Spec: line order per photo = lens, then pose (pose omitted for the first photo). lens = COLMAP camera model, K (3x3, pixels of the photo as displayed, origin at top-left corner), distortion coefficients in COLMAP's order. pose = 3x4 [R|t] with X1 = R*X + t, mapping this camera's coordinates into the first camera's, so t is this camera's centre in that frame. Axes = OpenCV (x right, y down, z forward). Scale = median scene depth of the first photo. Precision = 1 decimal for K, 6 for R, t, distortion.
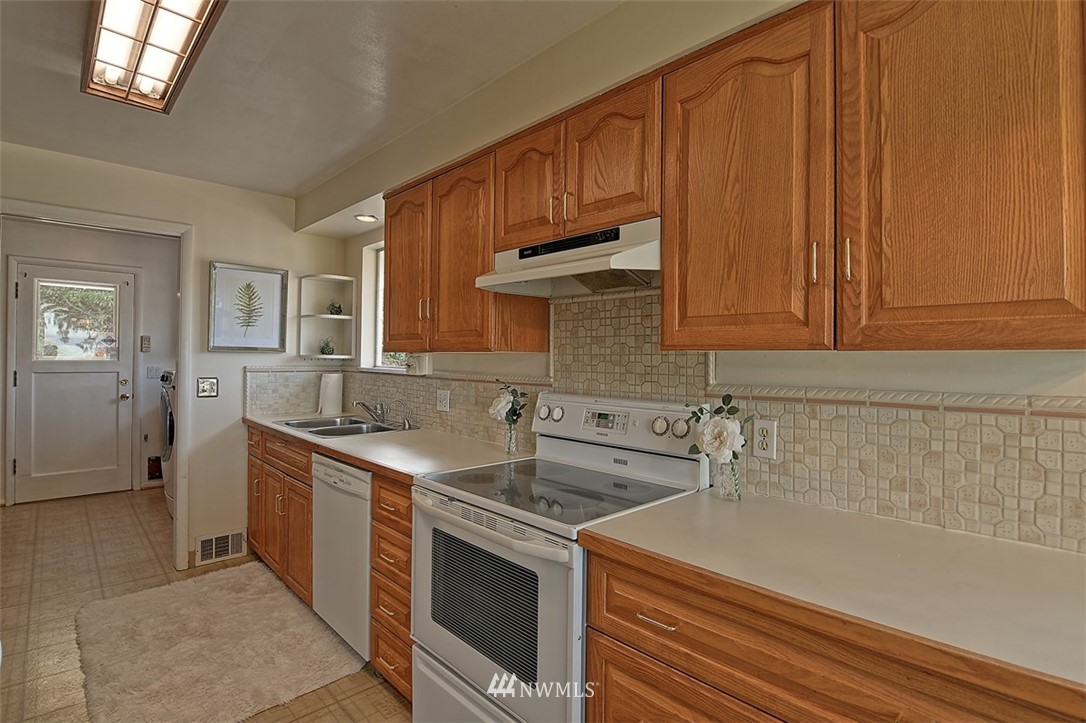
lens RADIAL K [[530.2, 0, 538.2], [0, 530.2, 357.3], [0, 0, 1]] dist [-0.004532, -0.010418]
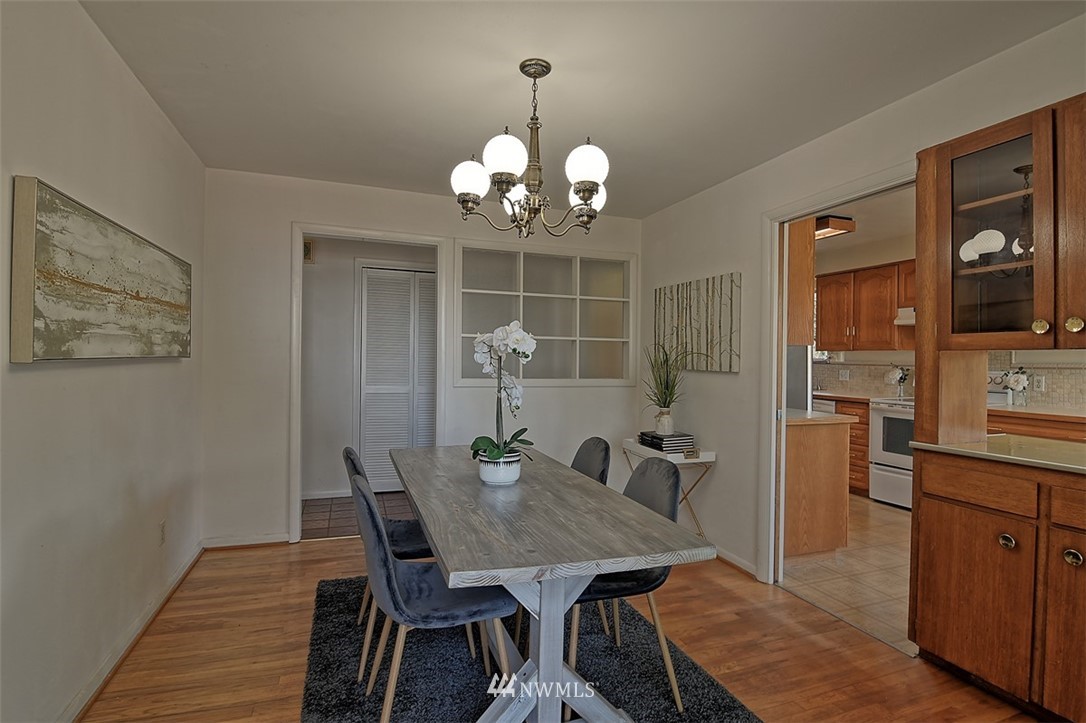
lens RADIAL K [[530.2, 0, 538.2], [0, 530.2, 357.3], [0, 0, 1]] dist [-0.004532, -0.010418]
pose [[0.916654, 0.002166, -0.399675, -0.716286], [-0.003255, 0.999993, -0.002046, 0.034357], [0.399667, 0.003176, 0.916655, -2.098003]]
